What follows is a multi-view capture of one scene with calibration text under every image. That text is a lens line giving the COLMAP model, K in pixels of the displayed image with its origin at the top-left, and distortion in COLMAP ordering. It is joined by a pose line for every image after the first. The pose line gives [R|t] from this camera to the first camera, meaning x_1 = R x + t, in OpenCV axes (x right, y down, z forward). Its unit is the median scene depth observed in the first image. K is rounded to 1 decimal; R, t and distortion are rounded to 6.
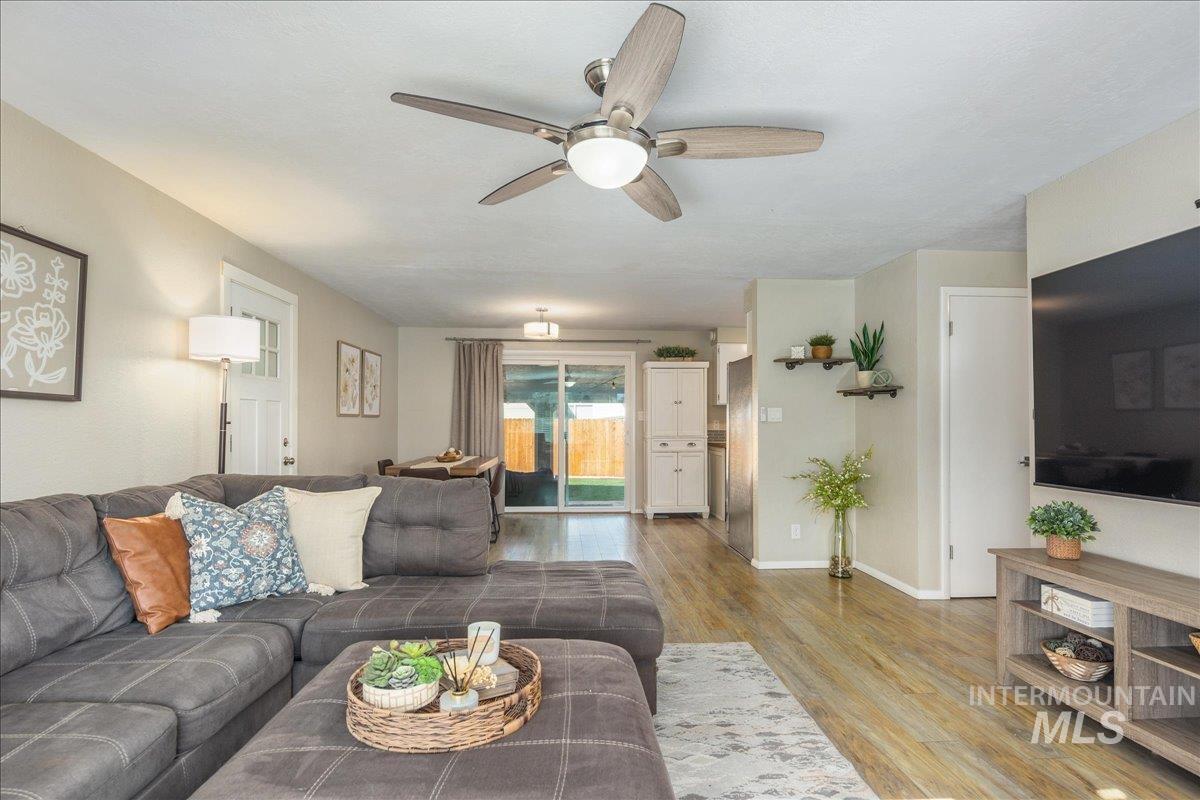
lens RADIAL K [[598.2, 0, 586.7], [0, 598.2, 427.4], [0, 0, 1]] dist [0.001355, 0.000051]
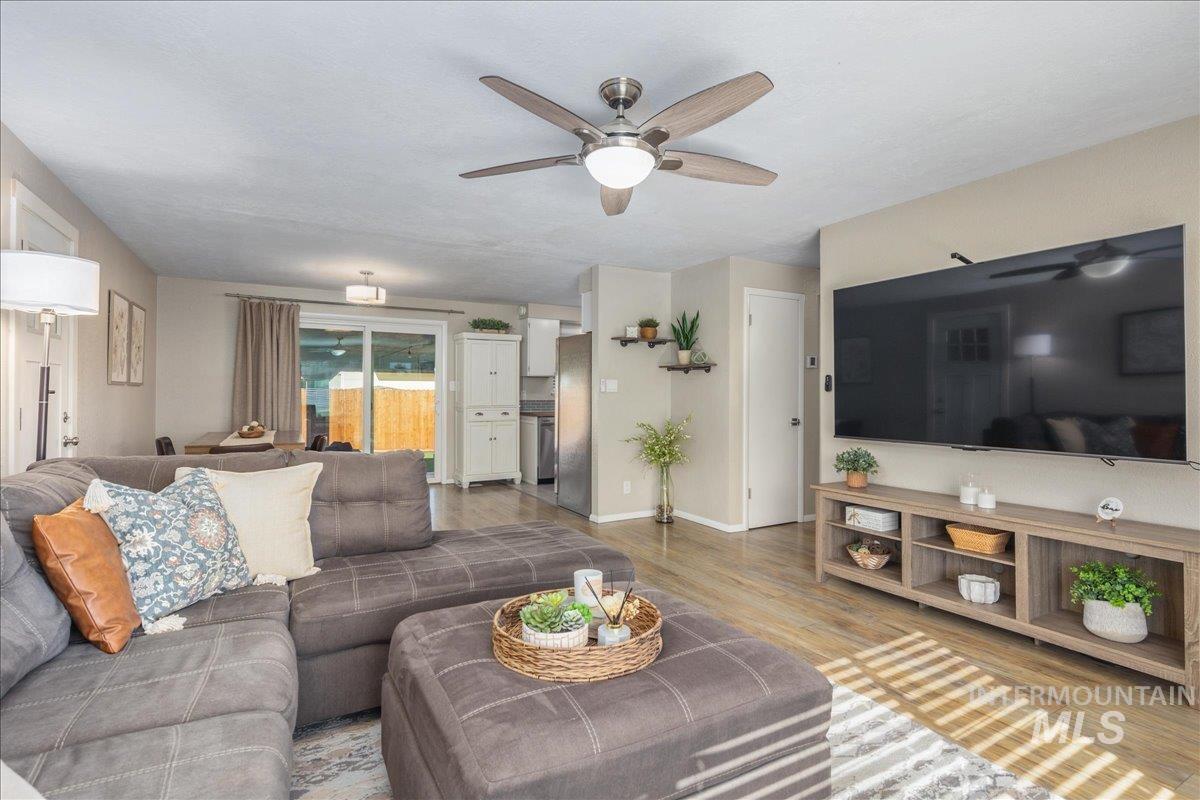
lens RADIAL K [[596.0, 0, 600.0], [0, 596.0, 400.0], [0, 0, 1]] dist [-0.001074, -0.000411]
pose [[0.895600, -0.004054, 0.444842, -0.345698], [0.002401, 0.999988, 0.004280, 0.000957], [-0.444854, -0.002765, 0.895599, -0.007412]]
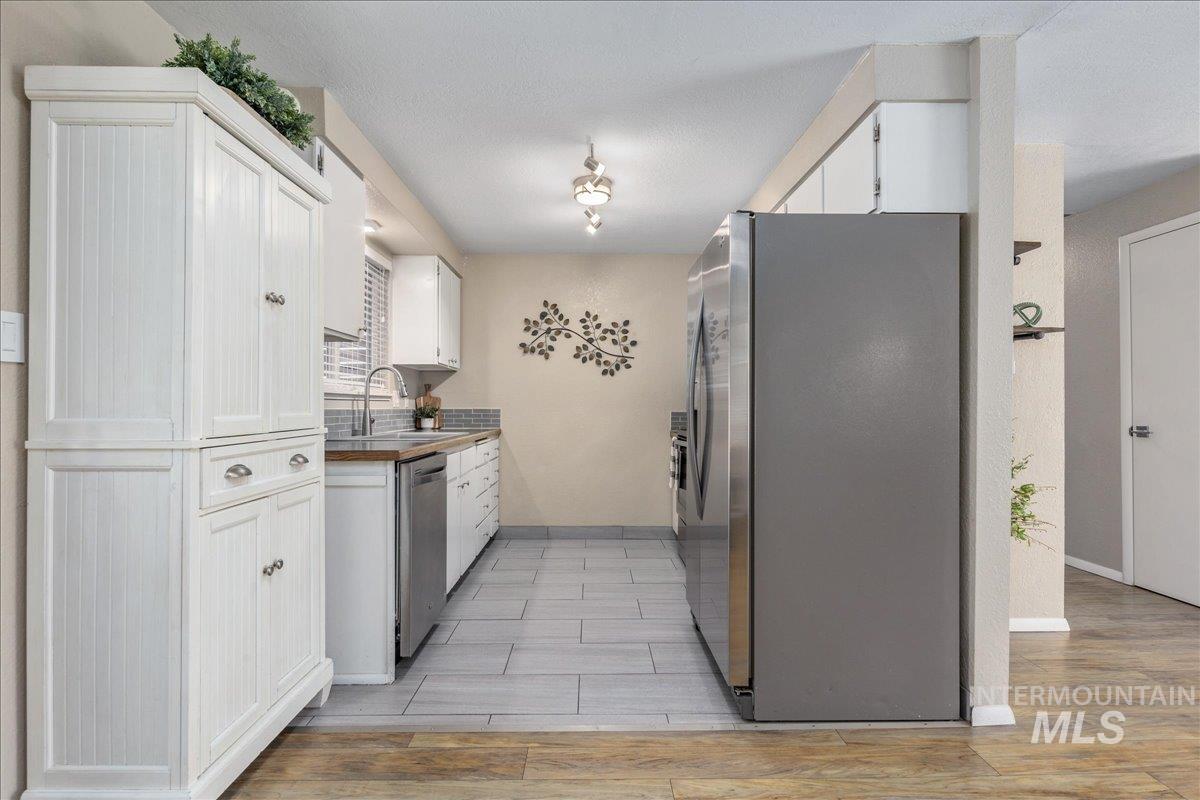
lens RADIAL K [[570.7, 0, 604.2], [0, 570.7, 408.9], [0, 0, 1]] dist [-0.000040, -0.000090]
pose [[0.020506, -0.002963, 0.999785, -0.216512], [-0.001044, 0.999995, 0.002985, 0.007433], [-0.999789, -0.001105, 0.020503, 2.131506]]
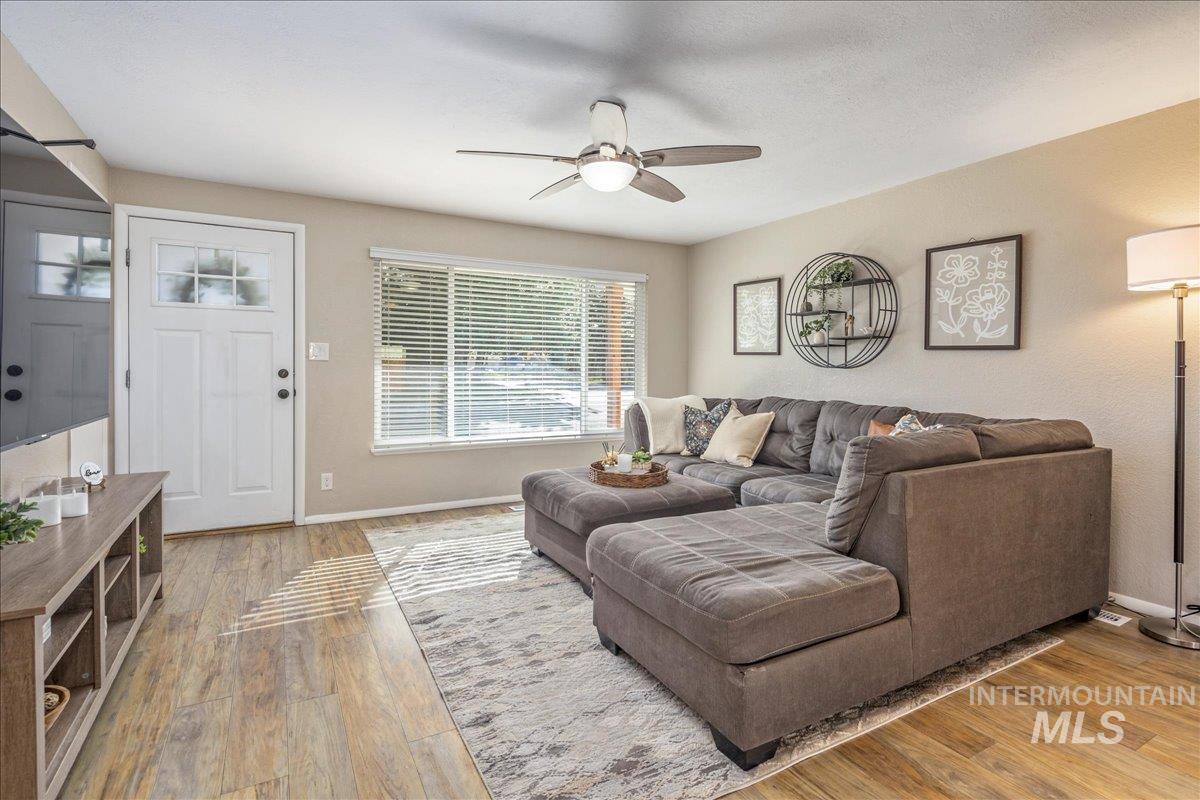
lens RADIAL K [[593.7, 0, 601.8], [0, 593.7, 360.3], [0, 0, 1]] dist [-0.000951, -0.000231]
pose [[-0.896586, -0.015671, -0.442592, 0.459066], [-0.015989, 0.999868, -0.003013, -0.001543], [0.442581, 0.004375, -0.896718, 1.539342]]
